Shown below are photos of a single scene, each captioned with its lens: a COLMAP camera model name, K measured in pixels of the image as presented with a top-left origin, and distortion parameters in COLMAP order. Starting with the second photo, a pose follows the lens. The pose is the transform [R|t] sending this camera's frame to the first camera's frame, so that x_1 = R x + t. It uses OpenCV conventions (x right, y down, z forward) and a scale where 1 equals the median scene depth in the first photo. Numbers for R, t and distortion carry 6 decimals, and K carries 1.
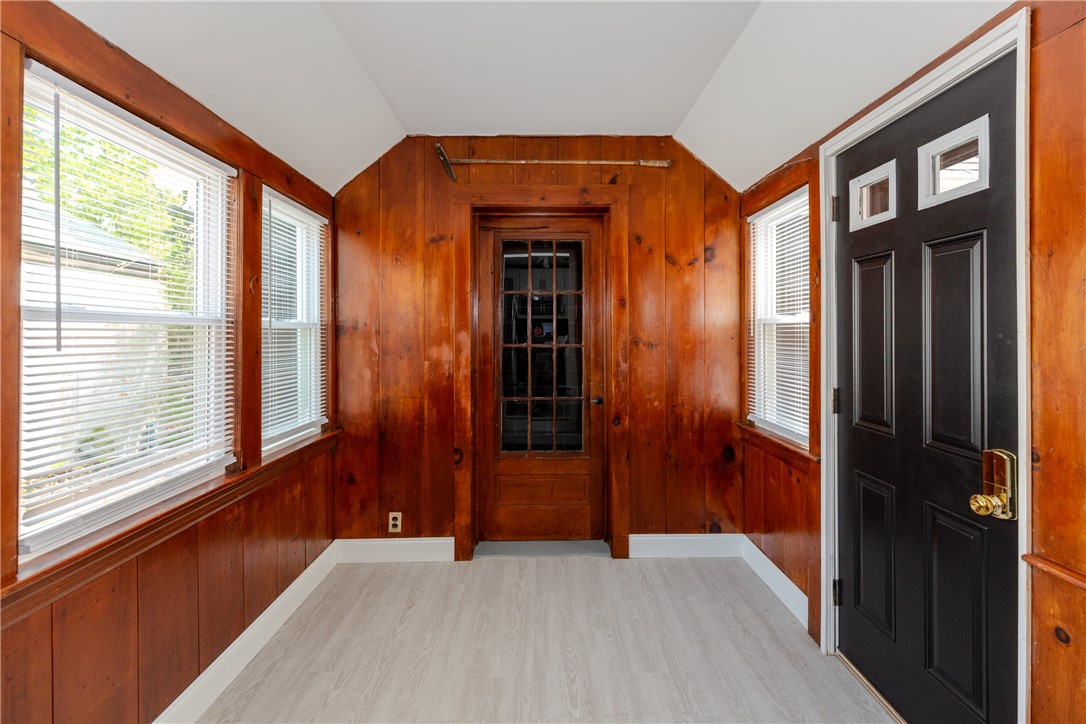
lens RADIAL K [[498.6, 0, 543.7], [0, 498.6, 336.0], [0, 0, 1]] dist [0.000479, -0.000558]
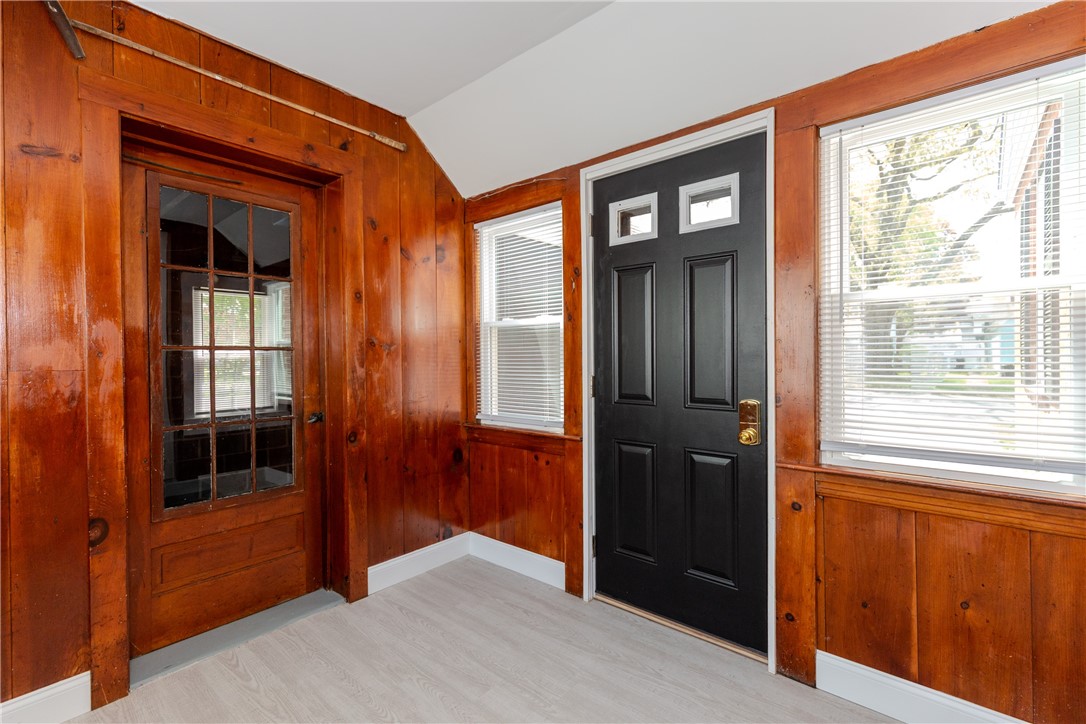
lens RADIAL K [[490.5, 0, 548.7], [0, 490.5, 364.1], [0, 0, 1]] dist [0.001589, -0.000187]
pose [[0.655513, -0.015562, 0.755023, -0.257505], [0.011737, 0.999877, 0.010418, 0.043347], [-0.755092, 0.002033, 0.655615, 0.213993]]
